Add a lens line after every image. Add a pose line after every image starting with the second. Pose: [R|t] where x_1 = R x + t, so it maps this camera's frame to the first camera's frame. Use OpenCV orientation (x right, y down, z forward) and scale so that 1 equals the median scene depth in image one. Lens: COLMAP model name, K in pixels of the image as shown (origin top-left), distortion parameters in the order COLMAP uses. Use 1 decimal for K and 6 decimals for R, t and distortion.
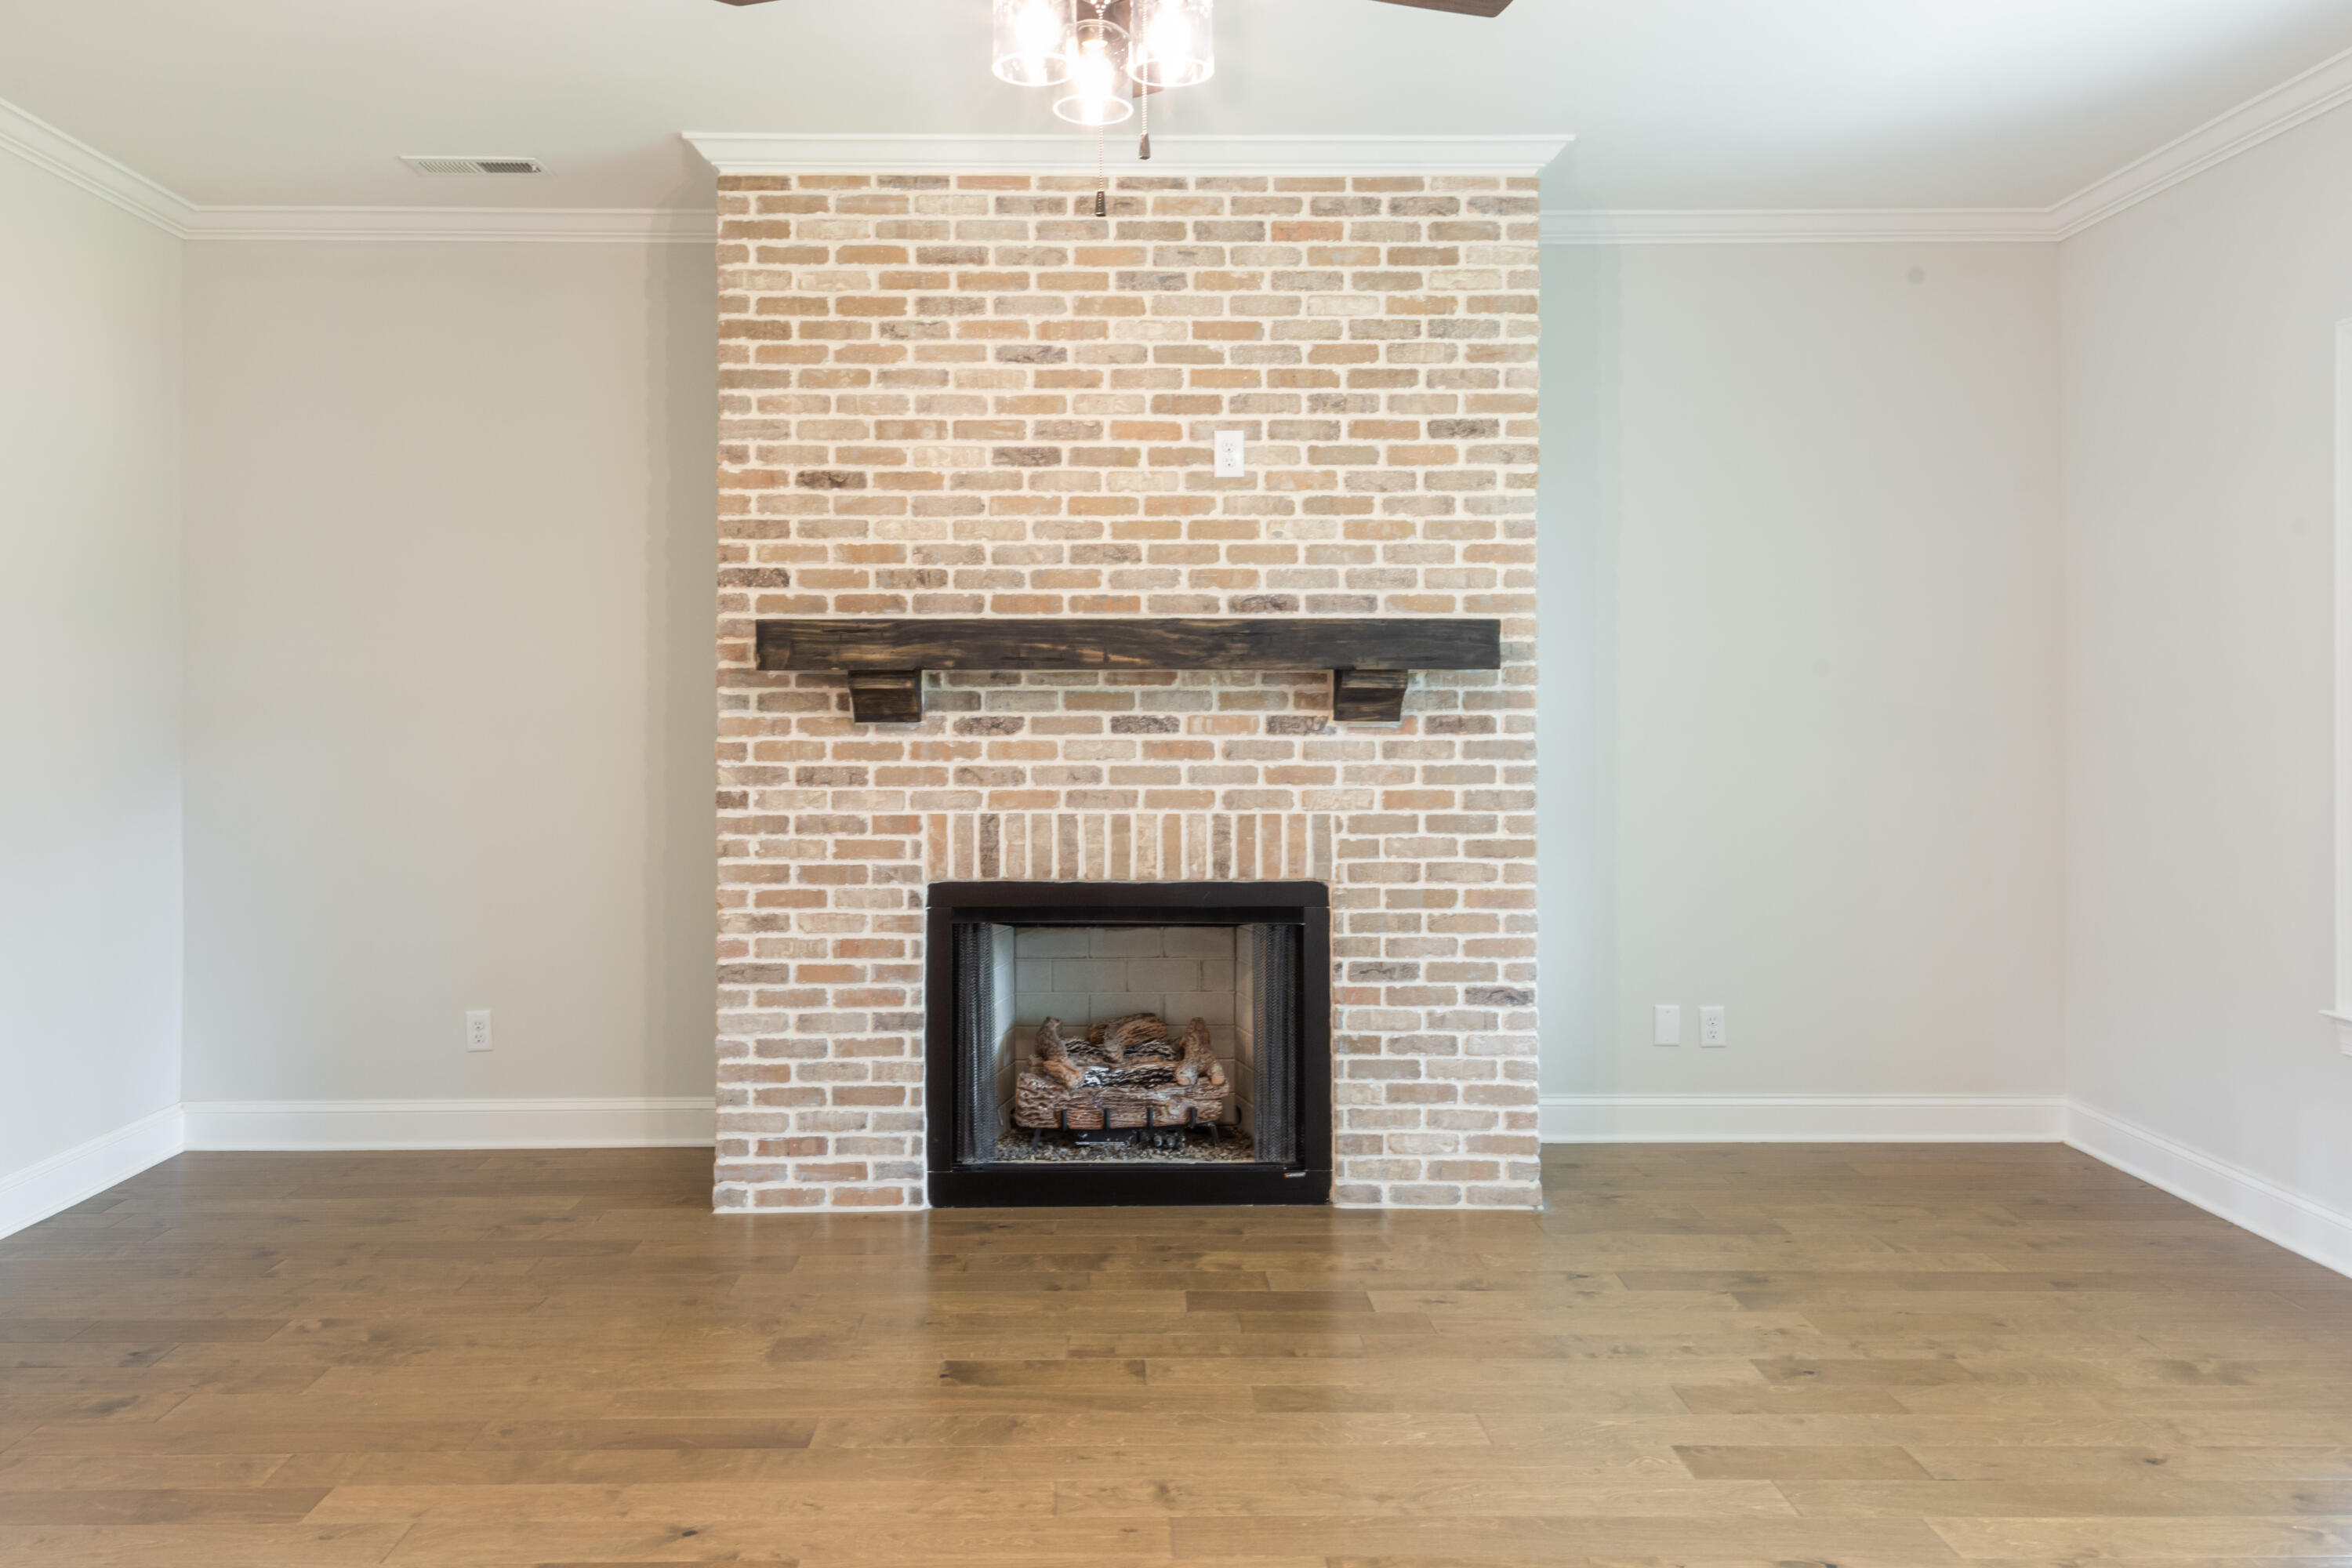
lens RADIAL K [[1636.1, 0, 1140.9], [0, 1636.1, 711.2], [0, 0, 1]] dist [0.046080, -0.037989]
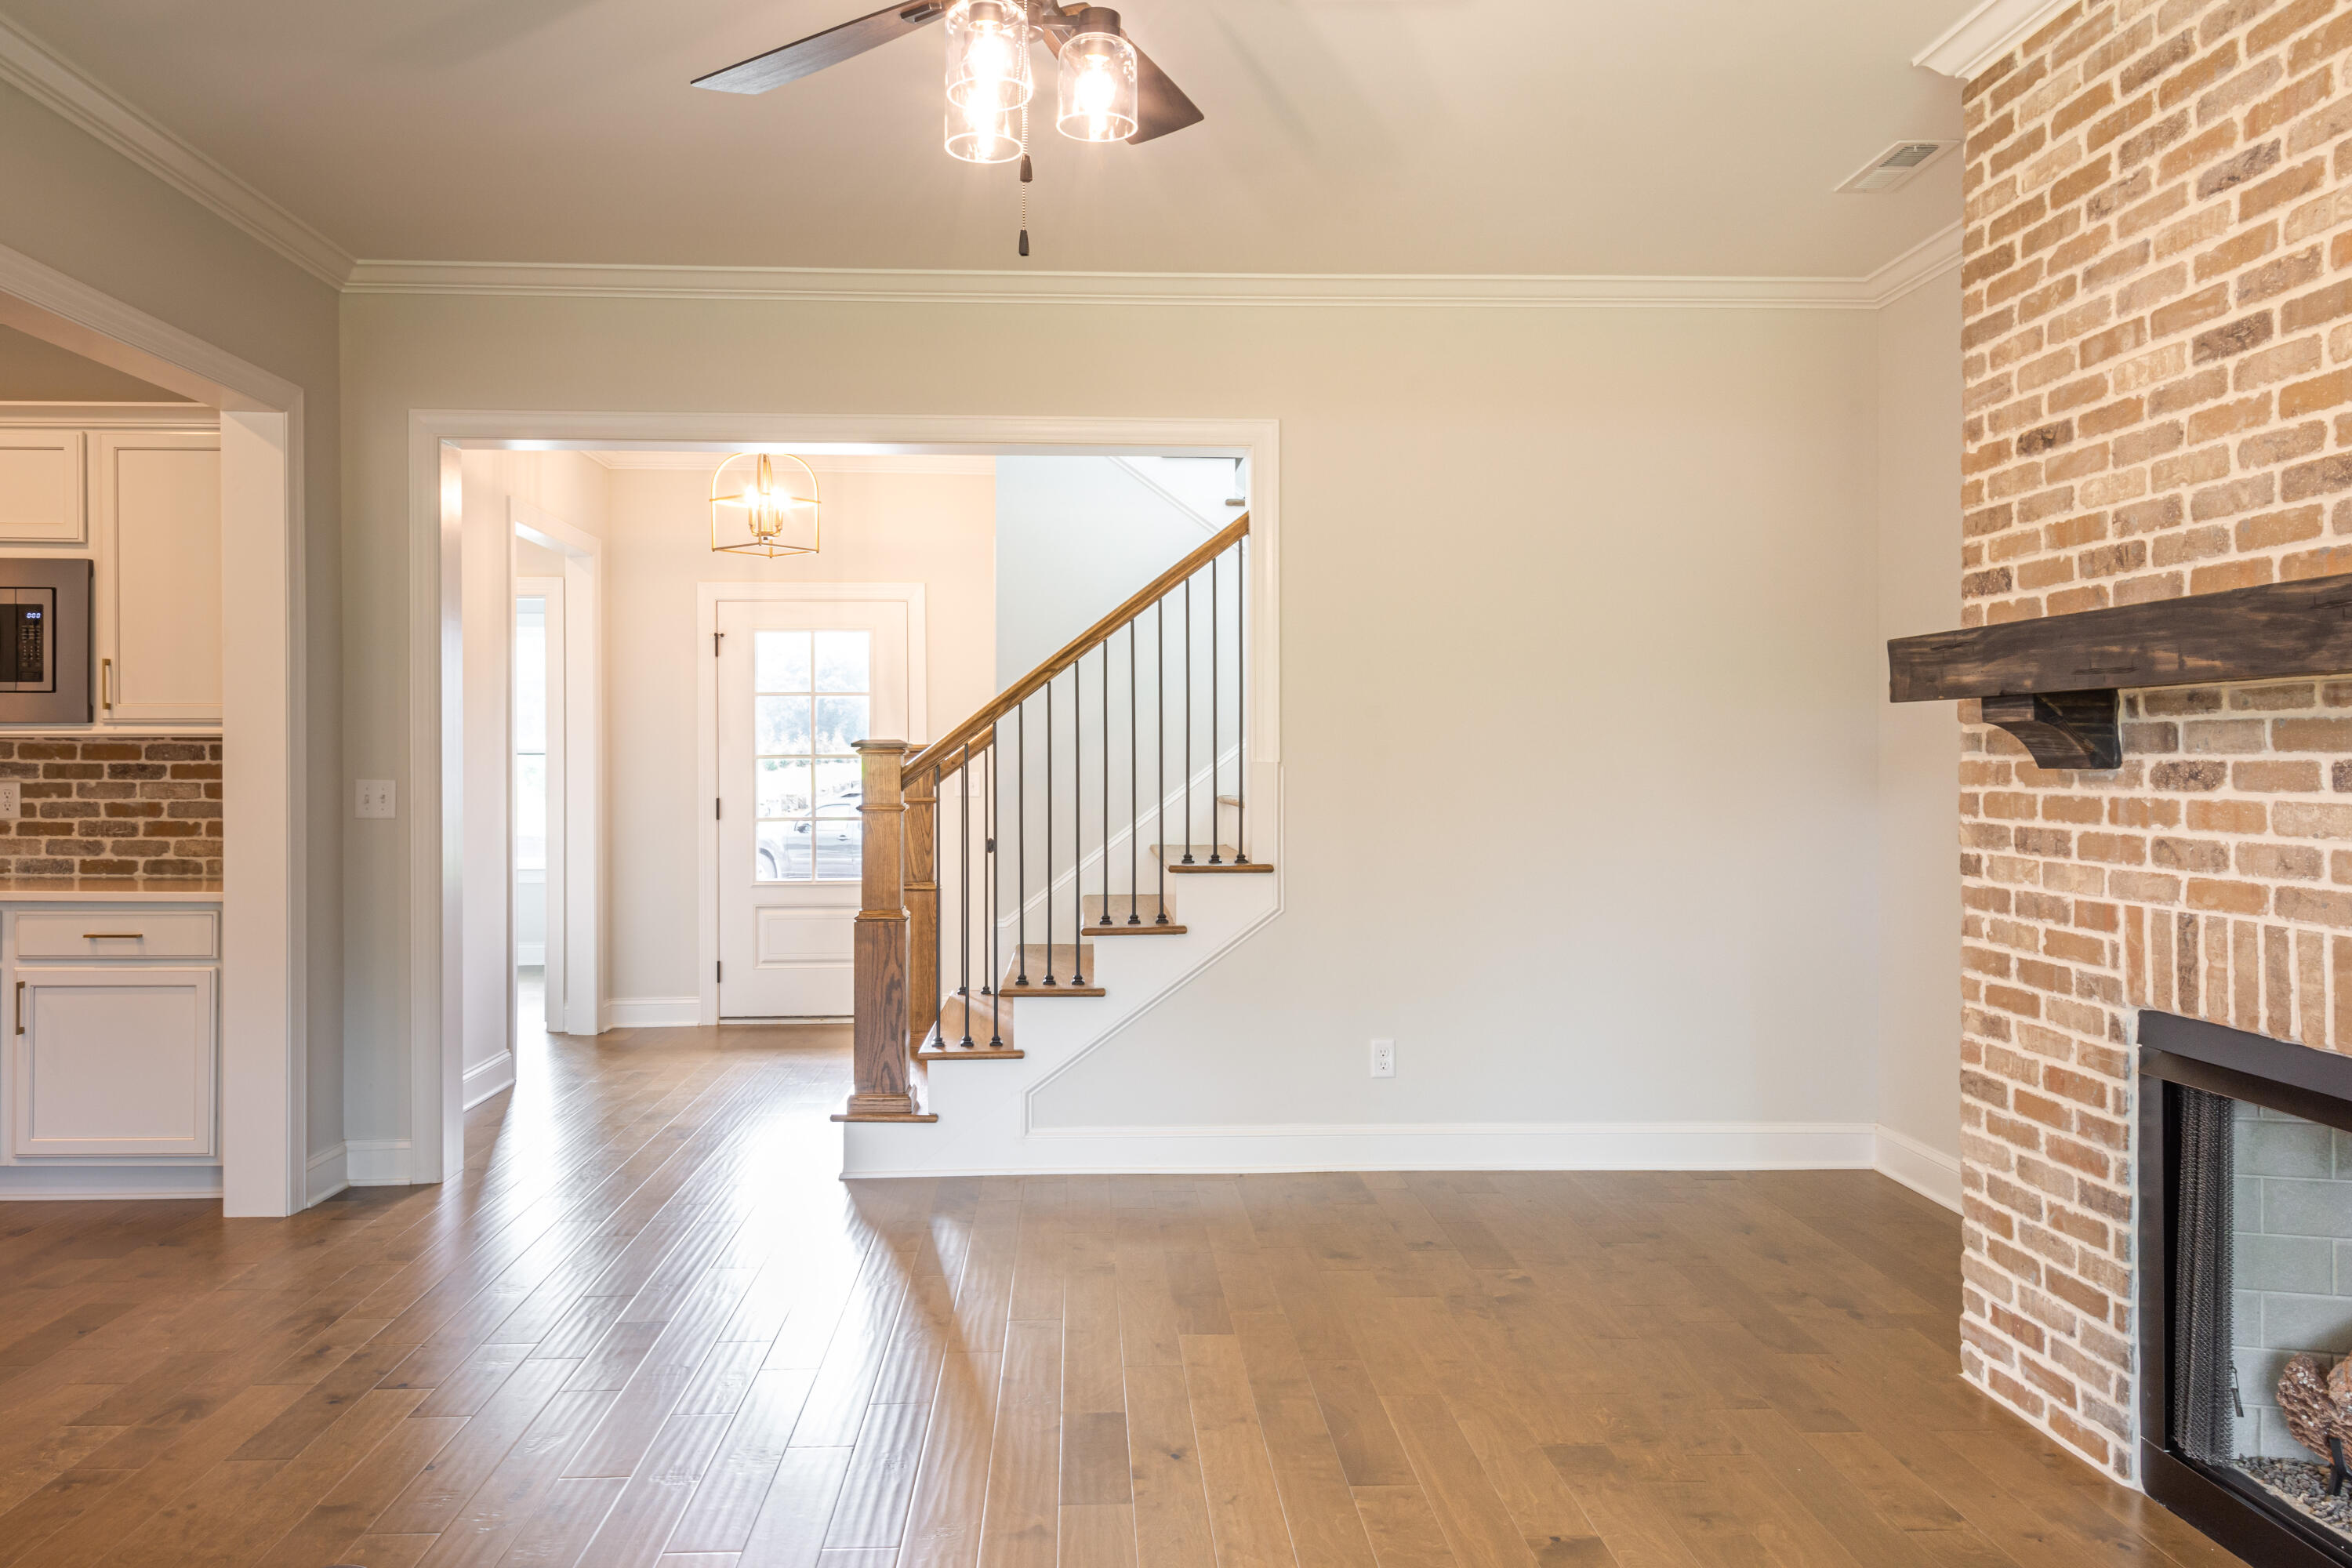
lens RADIAL K [[1658.5, 0, 1149.4], [0, 1658.5, 760.3], [0, 0, 1]] dist [0.043911, -0.038542]
pose [[0.029319, 0.002495, -0.999567, 0.549172], [-0.001796, 0.999995, 0.002443, 0.002082], [0.999569, 0.001723, 0.029323, 0.576189]]
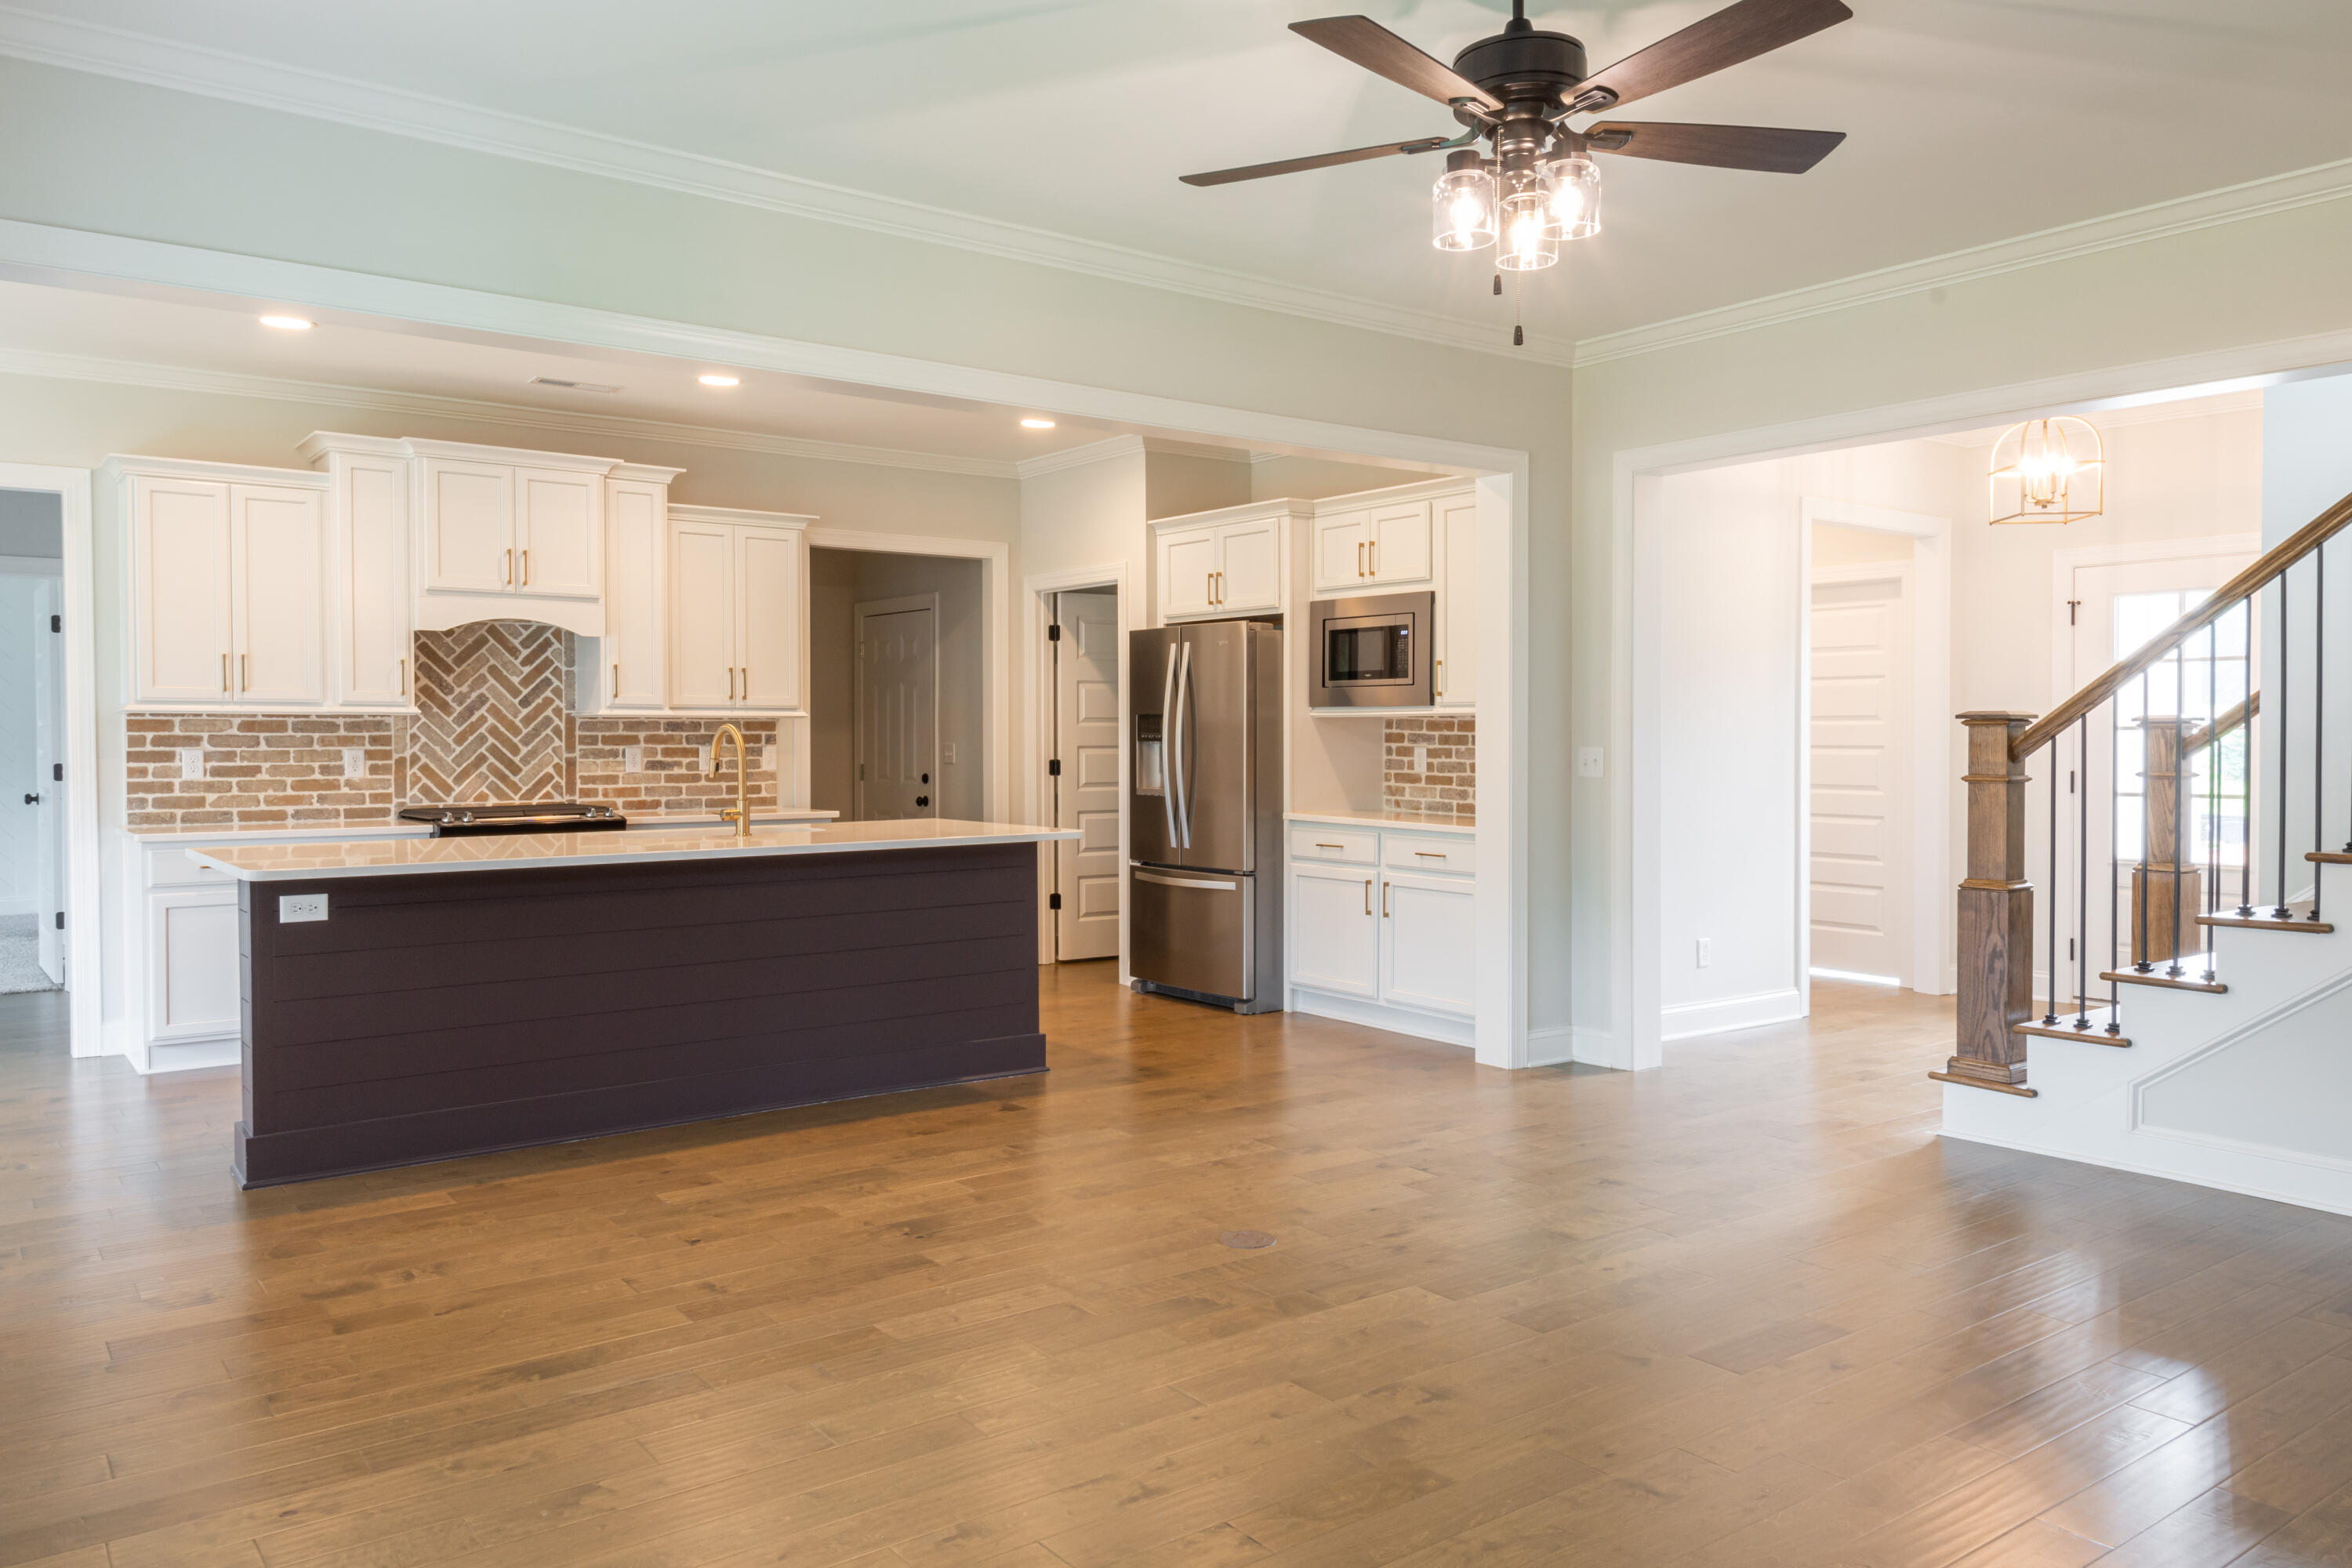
lens RADIAL K [[1676.1, 0, 1184.2], [0, 1676.1, 764.4], [0, 0, 1]] dist [0.068677, -0.063230]
pose [[-0.803853, 0.010890, -0.594729, 0.546422], [-0.000968, 0.999807, 0.019616, 0.006322], [0.594828, 0.016344, -0.803687, 1.062570]]
